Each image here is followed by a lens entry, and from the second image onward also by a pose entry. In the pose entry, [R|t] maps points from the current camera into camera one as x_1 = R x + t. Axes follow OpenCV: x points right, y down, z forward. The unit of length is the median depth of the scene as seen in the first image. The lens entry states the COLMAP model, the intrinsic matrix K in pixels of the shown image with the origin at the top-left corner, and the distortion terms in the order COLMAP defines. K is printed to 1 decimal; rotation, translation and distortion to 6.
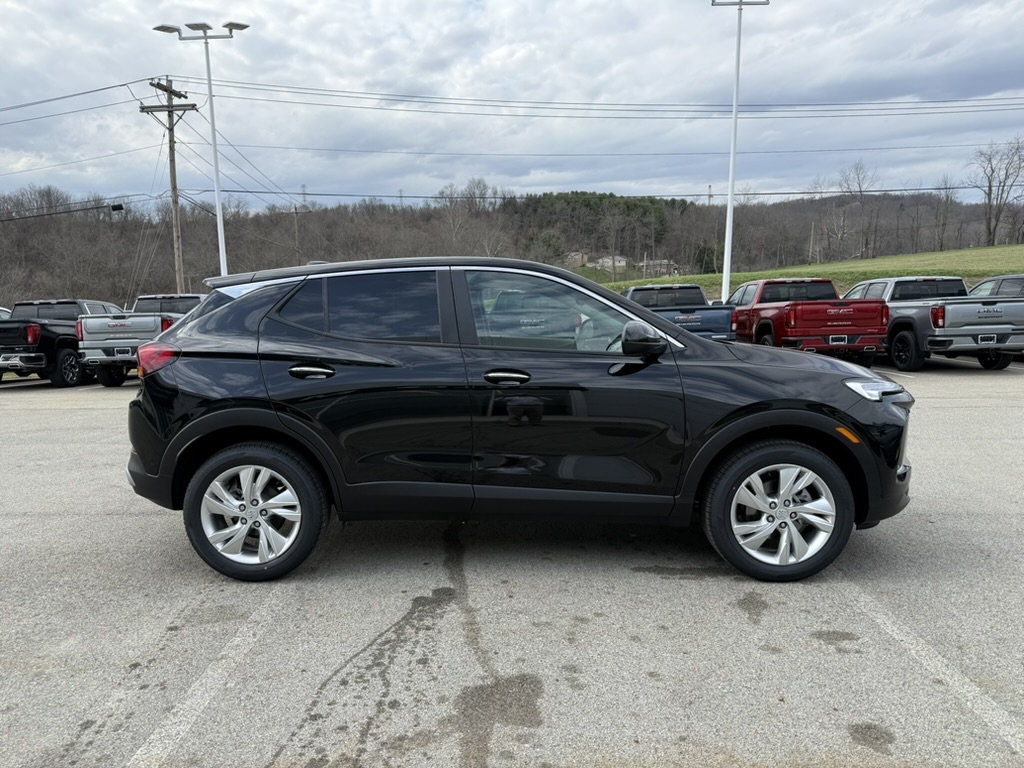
lens RADIAL K [[718.0, 0, 504.1], [0, 718.0, 386.8], [0, 0, 1]] dist [0.008445, -0.008971]
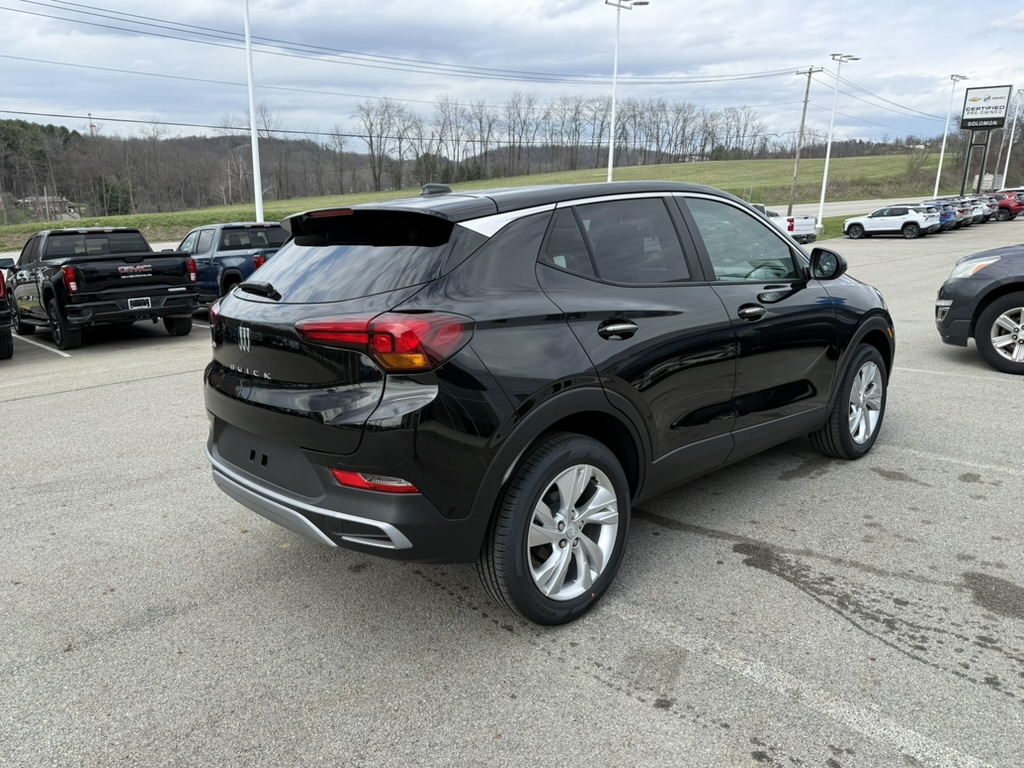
lens RADIAL K [[718.0, 0, 504.1], [0, 718.0, 386.8], [0, 0, 1]] dist [0.008445, -0.008971]
pose [[0.720341, -0.163690, 0.674029, -1.001153], [0.110531, 0.986427, 0.121431, -0.075949], [-0.684757, -0.012971, 0.728656, 0.596413]]
